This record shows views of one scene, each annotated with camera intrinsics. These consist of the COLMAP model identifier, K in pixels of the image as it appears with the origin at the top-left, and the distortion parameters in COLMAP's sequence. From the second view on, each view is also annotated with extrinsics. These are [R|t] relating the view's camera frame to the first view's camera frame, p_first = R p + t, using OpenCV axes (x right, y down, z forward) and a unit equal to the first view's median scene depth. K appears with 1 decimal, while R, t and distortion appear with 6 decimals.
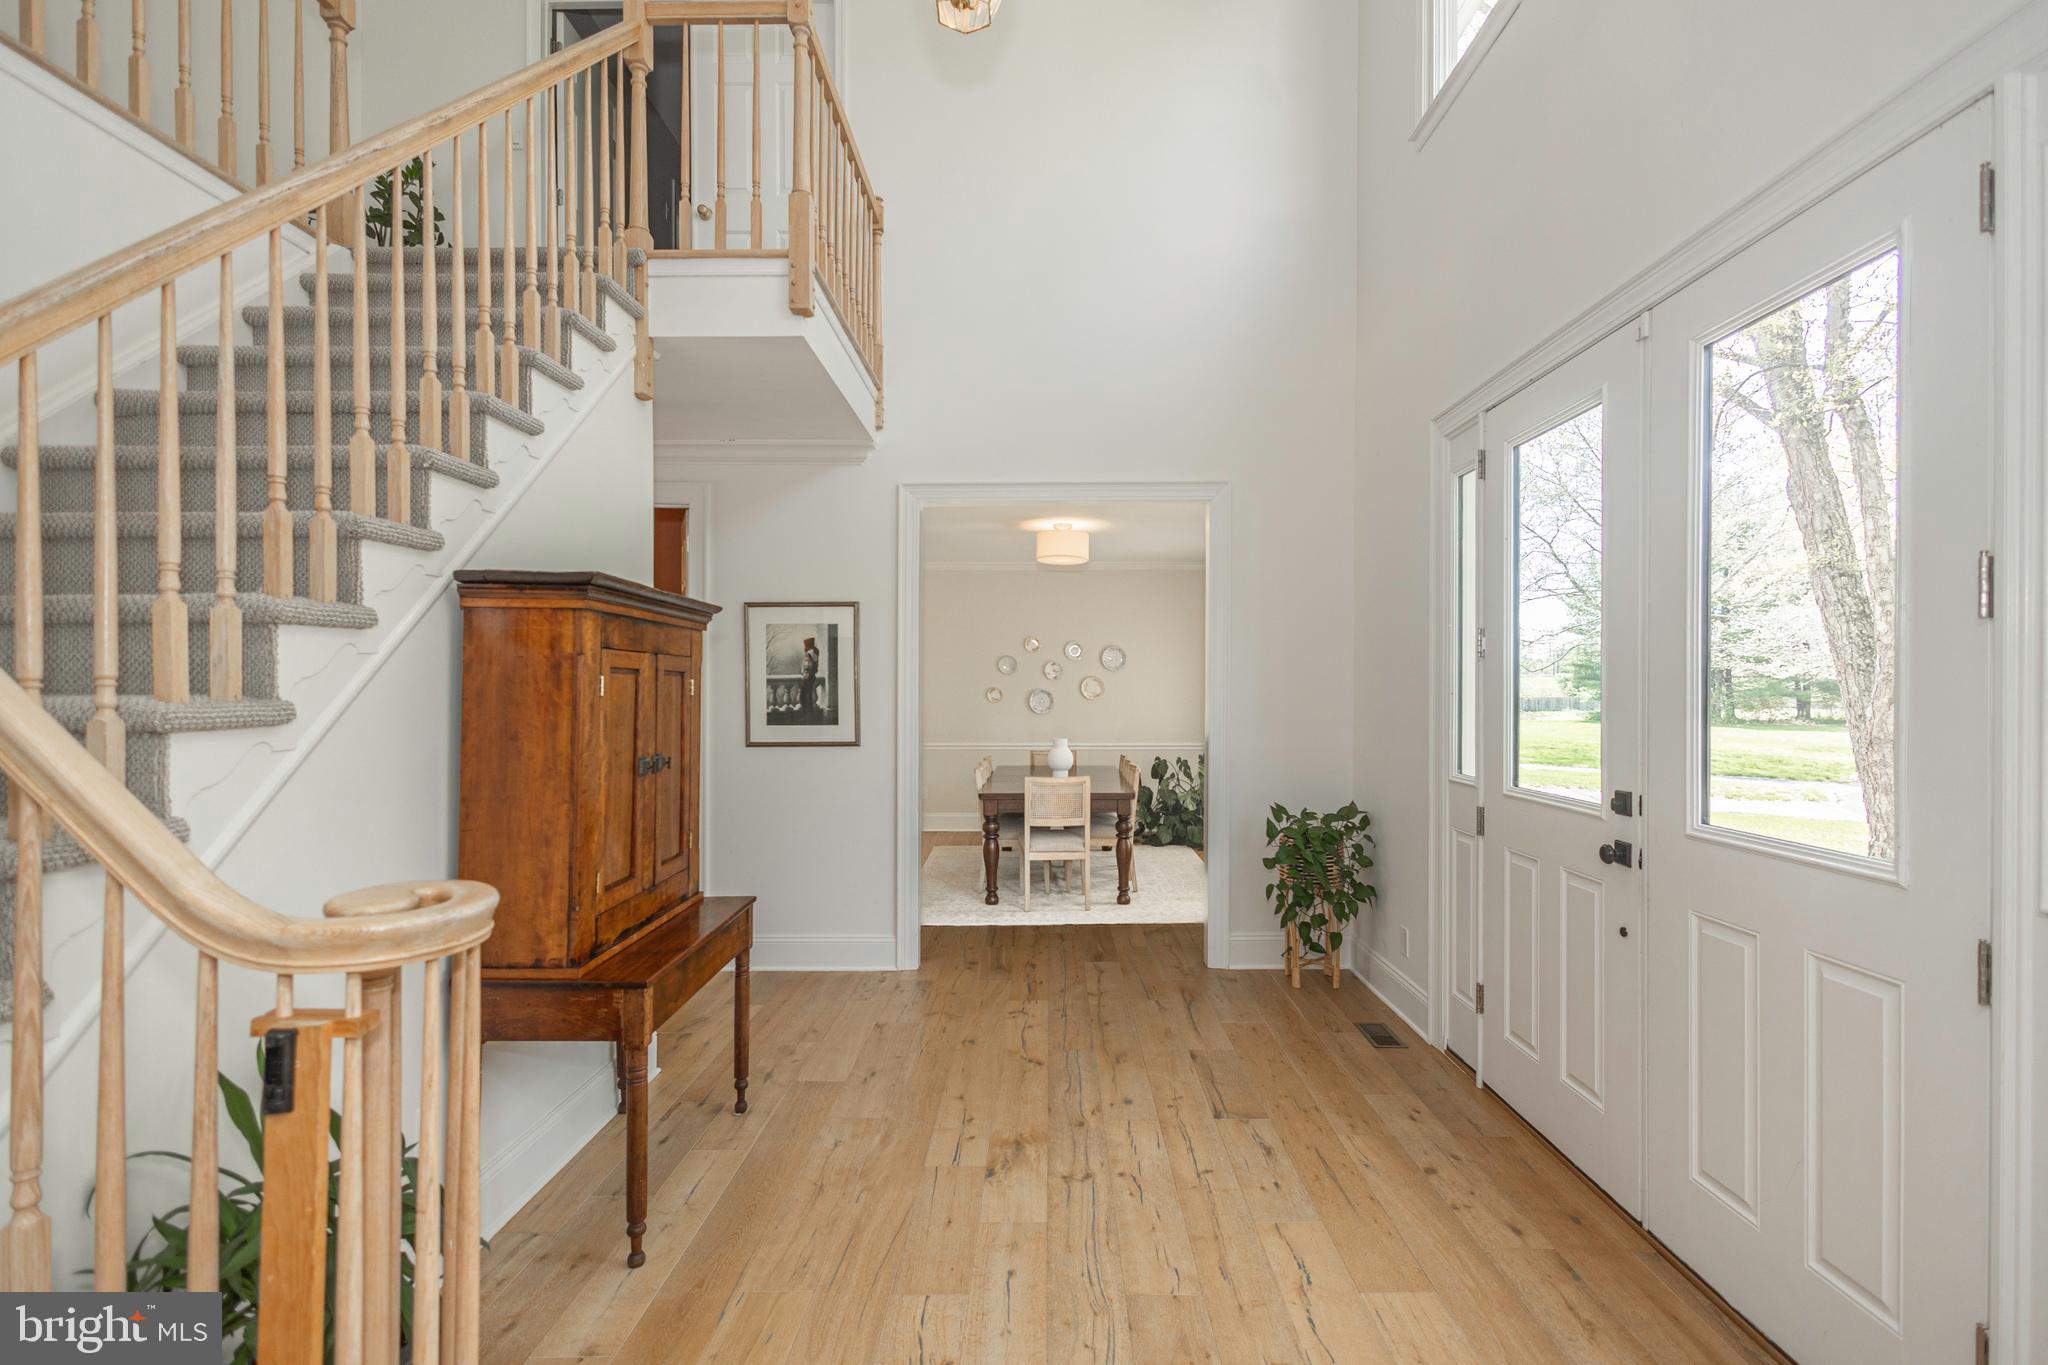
lens RADIAL K [[954.1, 0, 1056.5], [0, 954.1, 689.2], [0, 0, 1]] dist [0.006513, -0.001763]
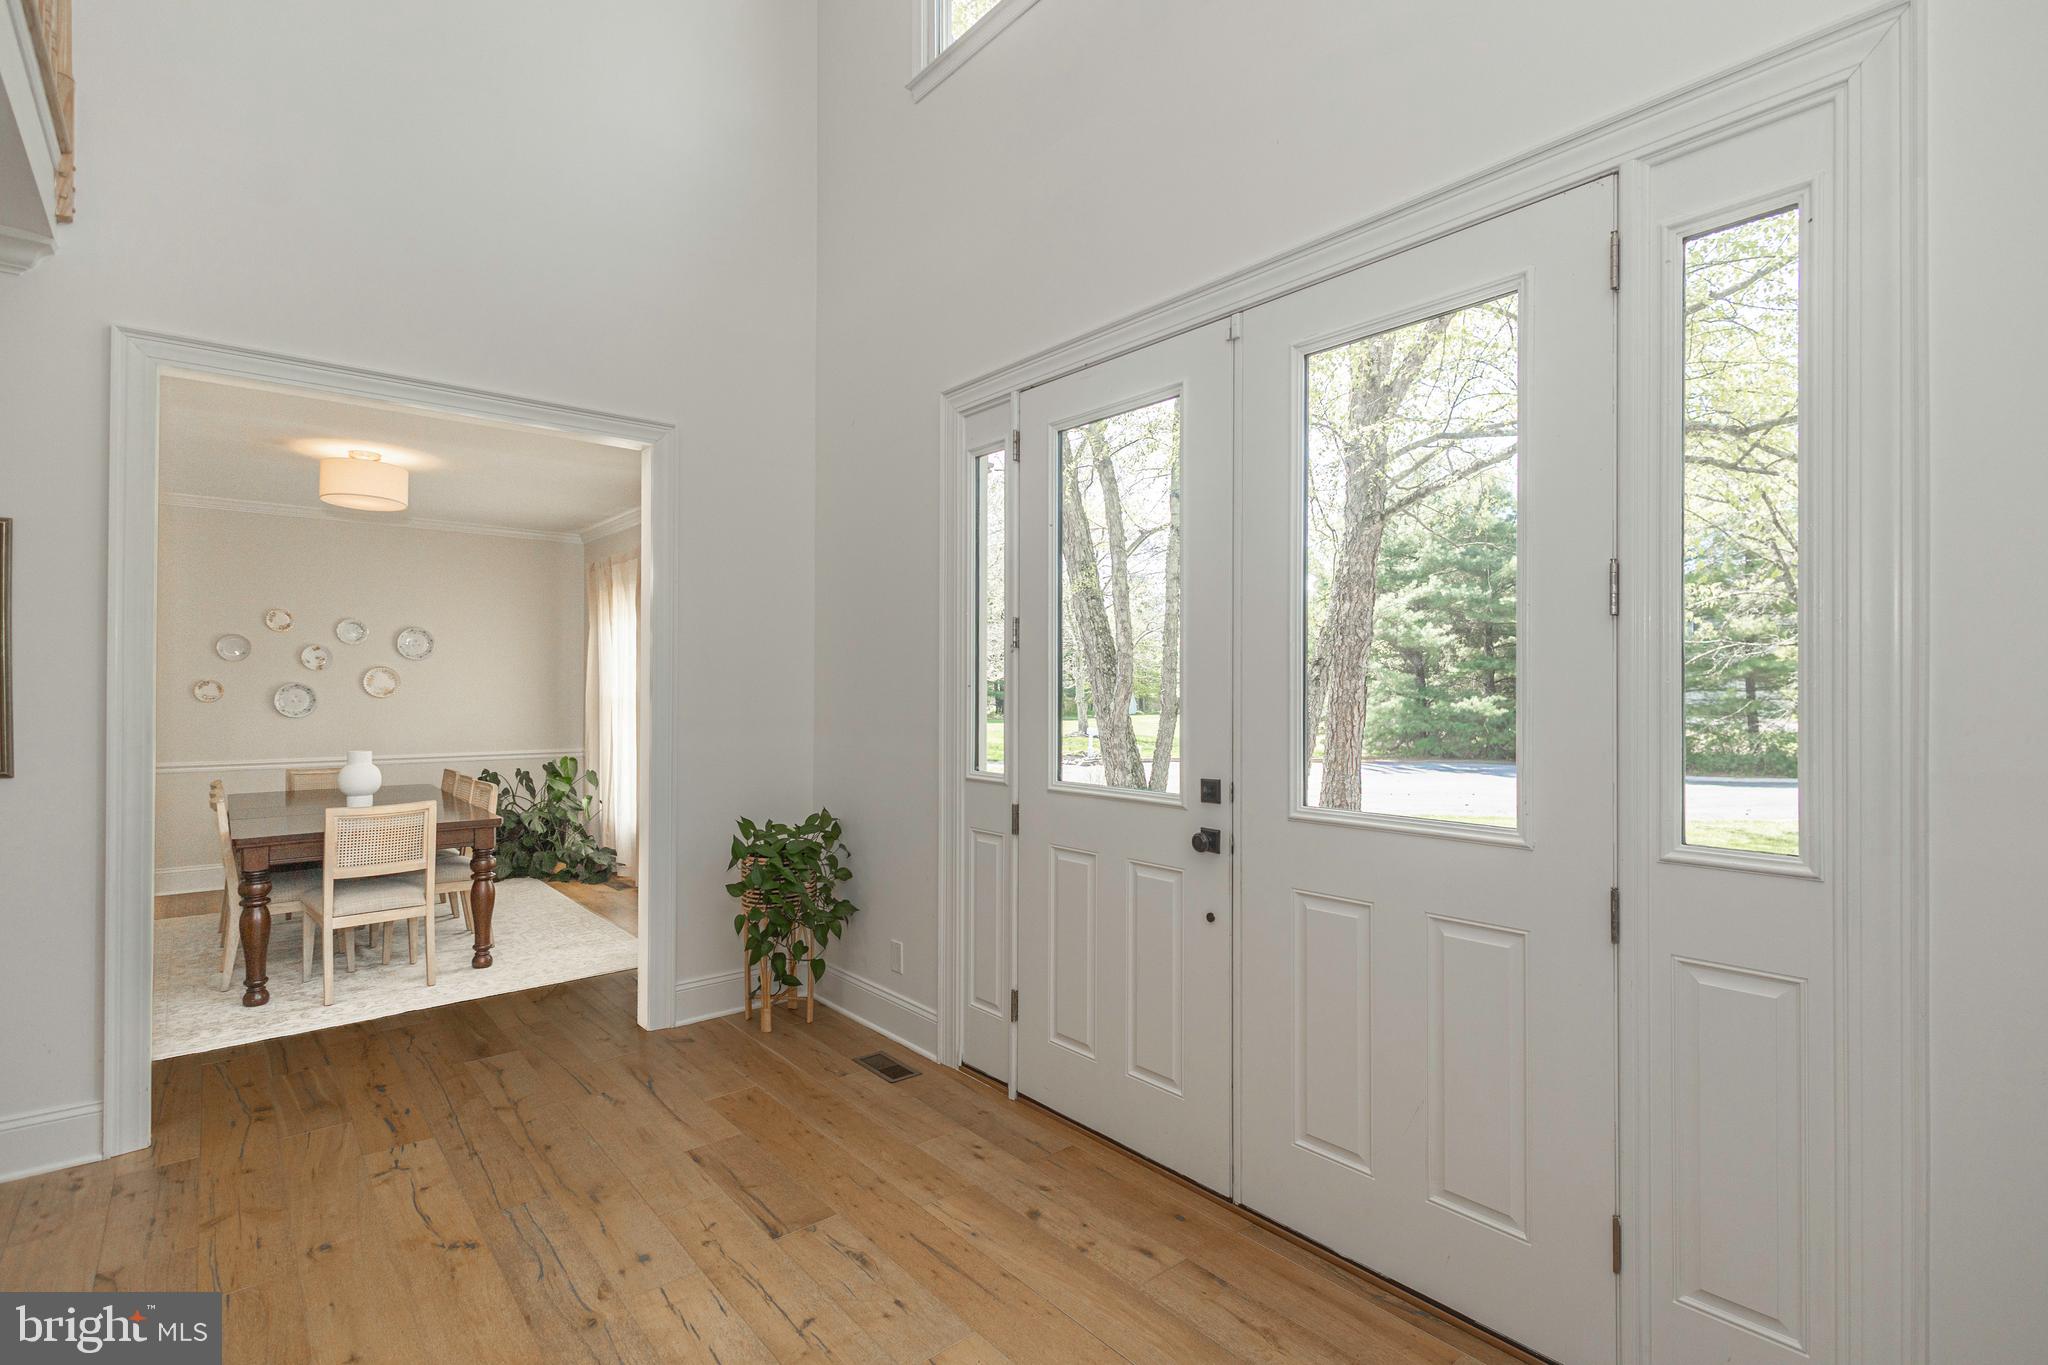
lens RADIAL K [[954.1, 0, 1035.1], [0, 954.1, 686.7], [0, 0, 1]] dist [0.006513, -0.001763]
pose [[0.762476, 0.005313, 0.646995, -0.122493], [-0.003574, 0.999986, -0.004000, 0.007512], [-0.647007, 0.000737, 0.762484, 0.201689]]
